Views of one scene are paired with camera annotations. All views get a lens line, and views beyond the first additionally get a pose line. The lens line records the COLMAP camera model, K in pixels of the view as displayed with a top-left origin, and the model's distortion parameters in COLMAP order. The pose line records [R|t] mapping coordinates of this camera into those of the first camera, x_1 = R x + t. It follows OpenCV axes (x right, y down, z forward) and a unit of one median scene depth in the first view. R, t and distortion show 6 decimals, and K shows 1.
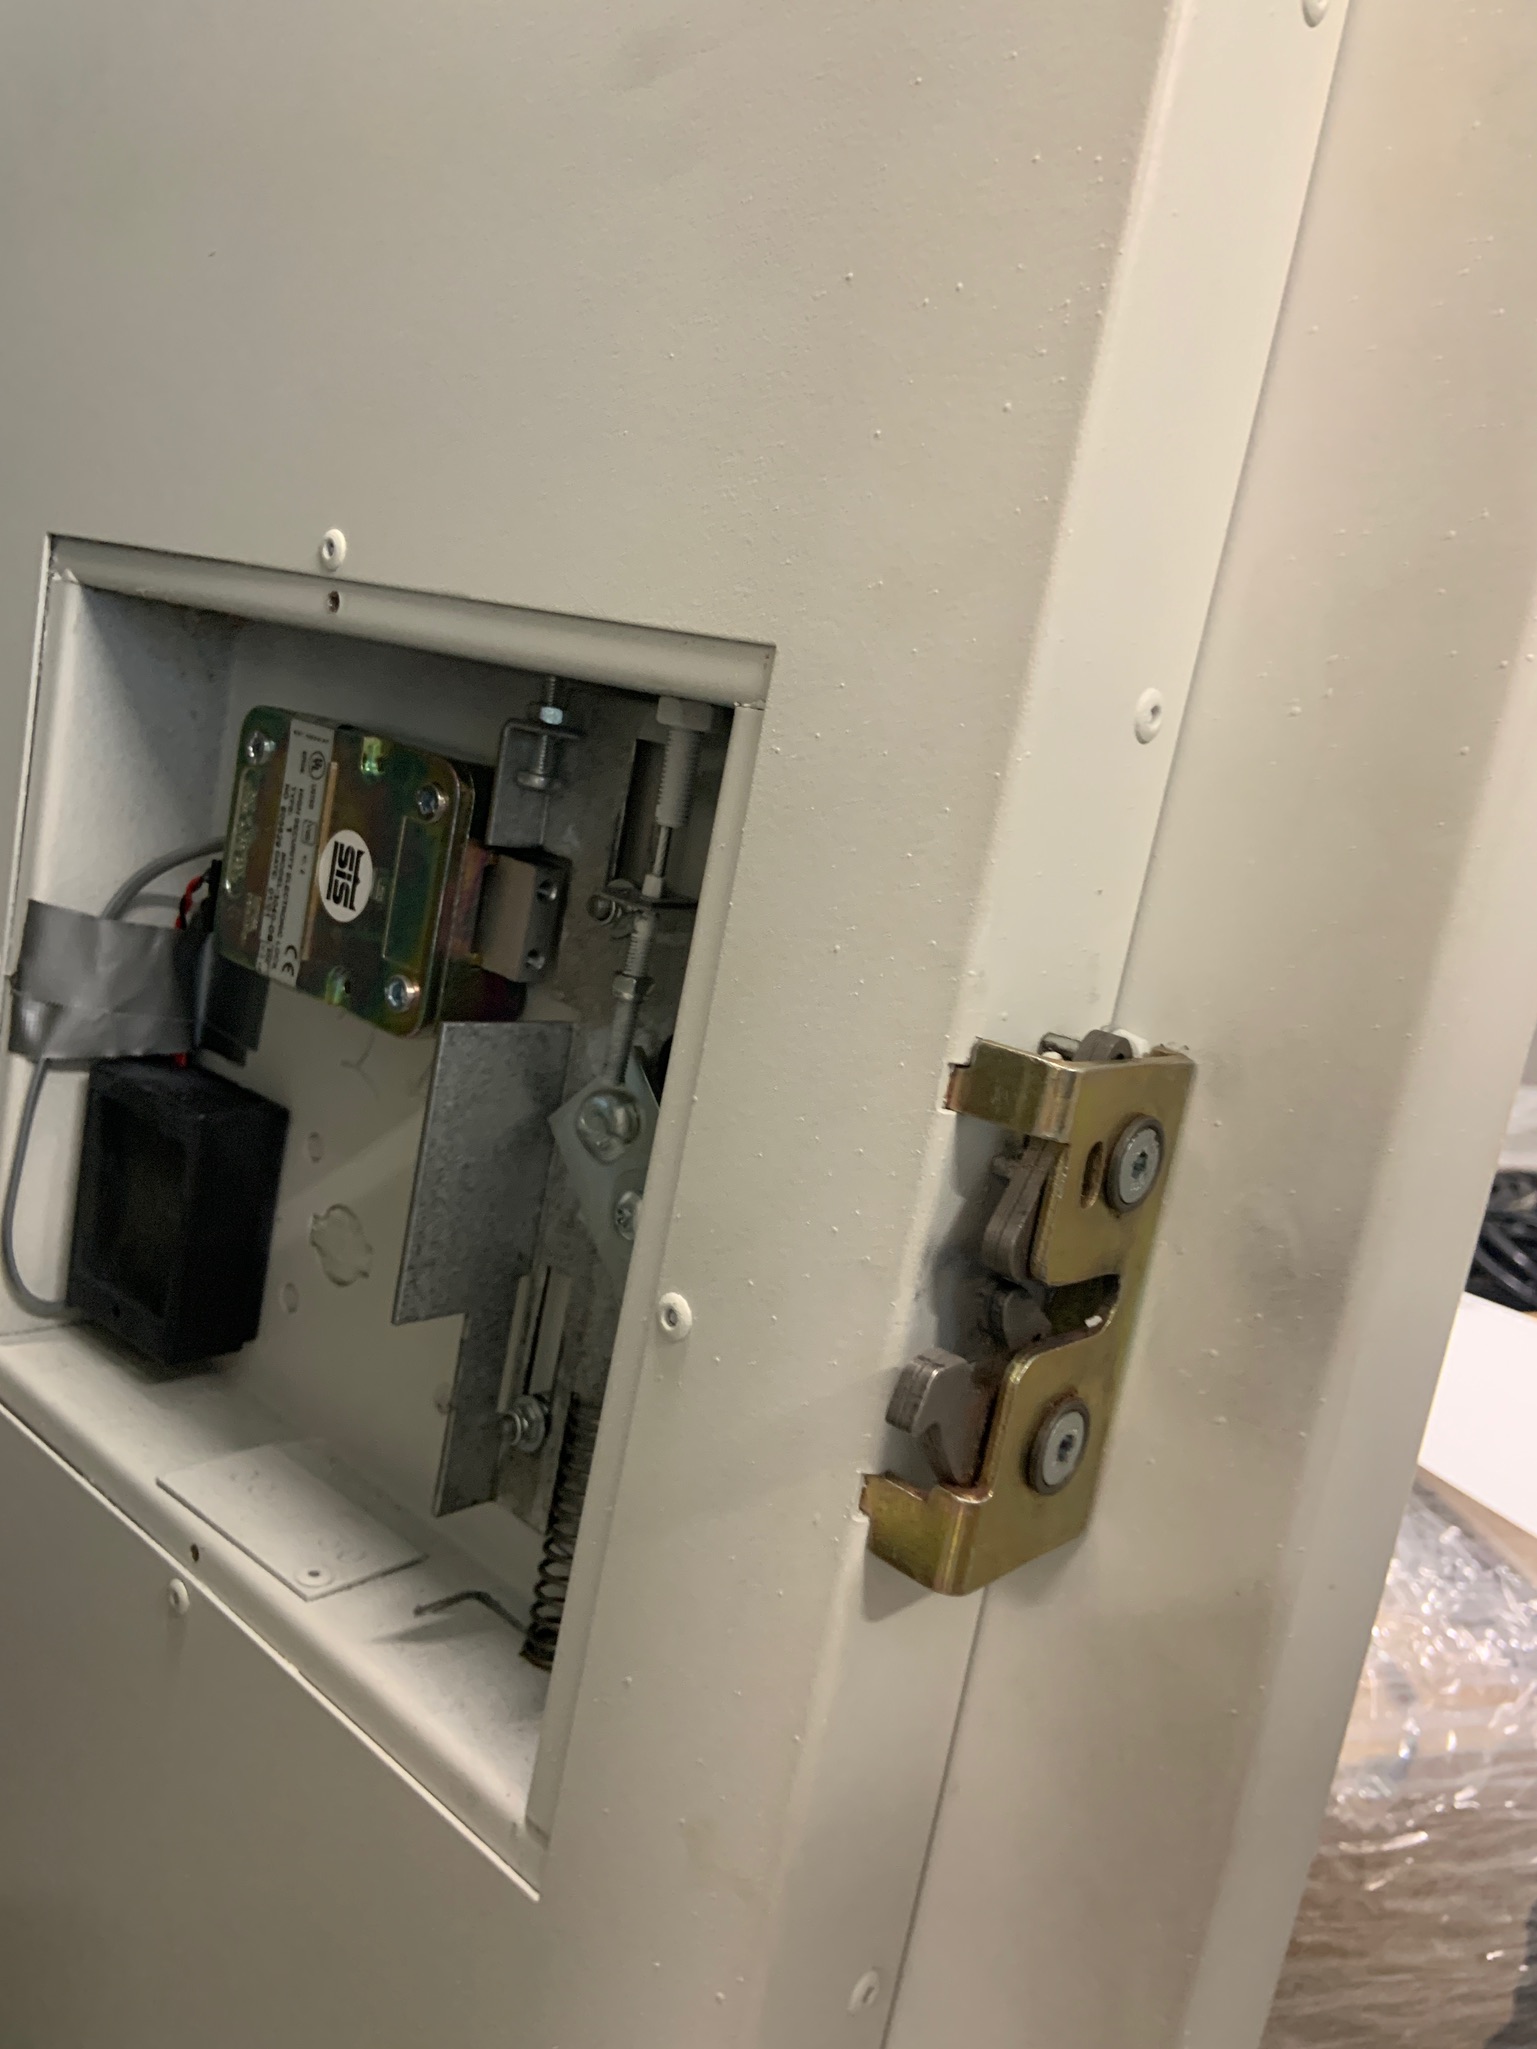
lens RADIAL K [[1556.0, 0, 769.6], [0, 1556.0, 1023.3], [0, 0, 1]] dist [0.084865, -0.089195]
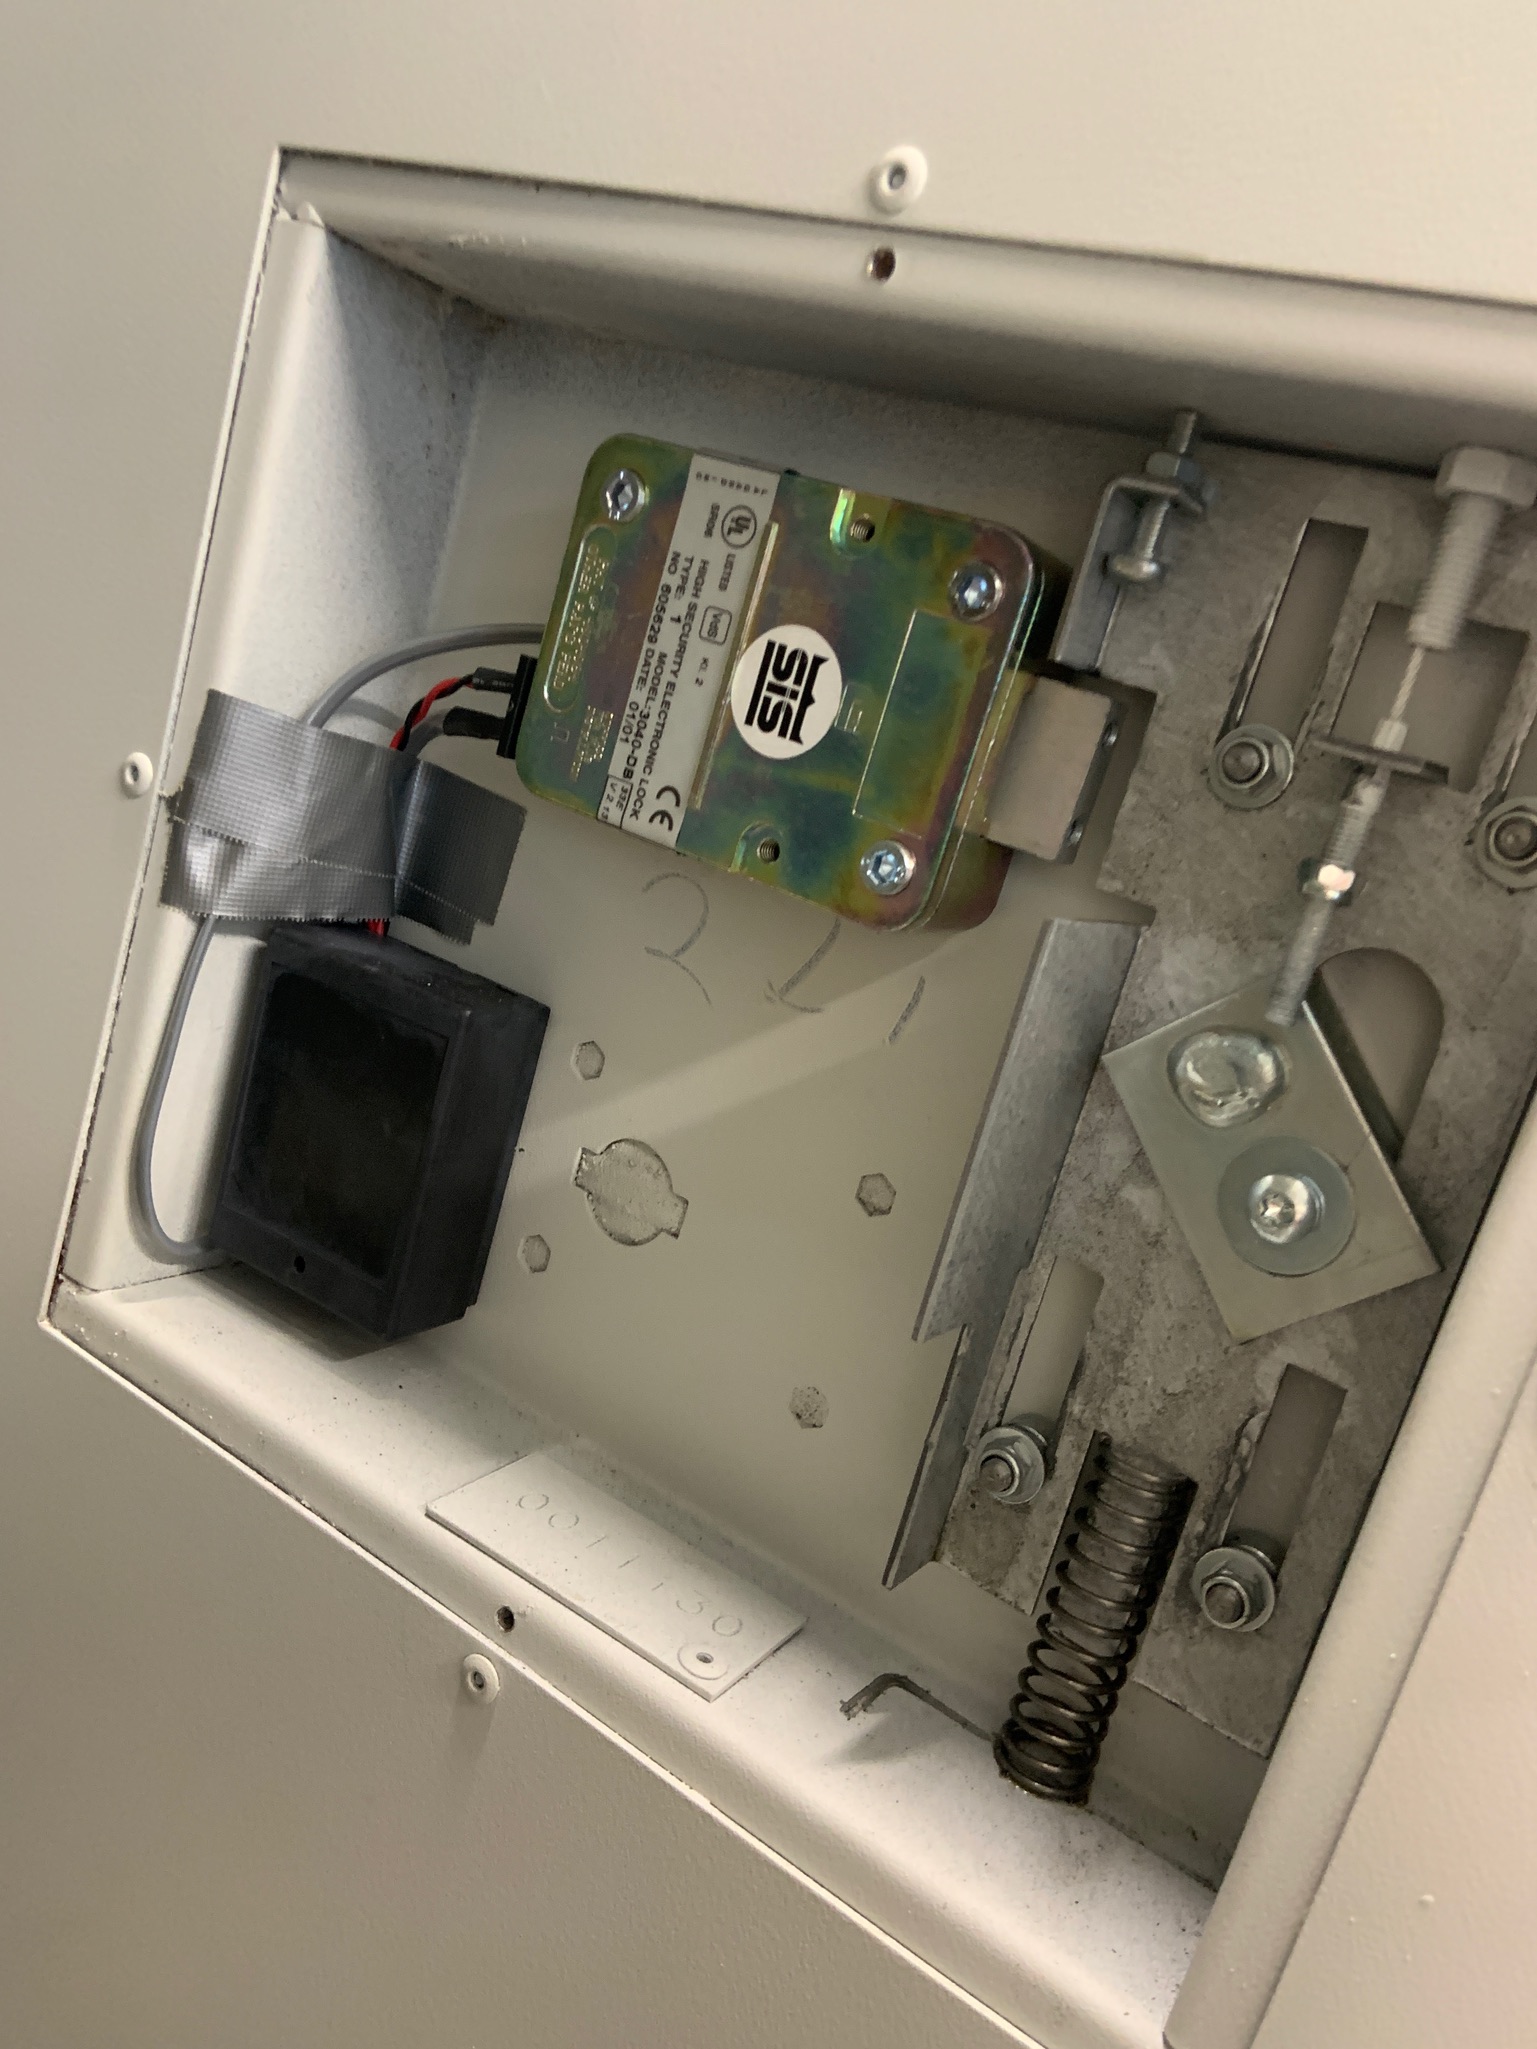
lens RADIAL K [[1556.0, 0, 780.8], [0, 1556.0, 1037.0], [0, 0, 1]] dist [0.084865, -0.089195]
pose [[0.986856, 0.052712, 0.152763, -0.348659], [-0.065127, 0.994868, 0.077432, 0.005186], [-0.147897, -0.086363, 0.985225, 0.280232]]
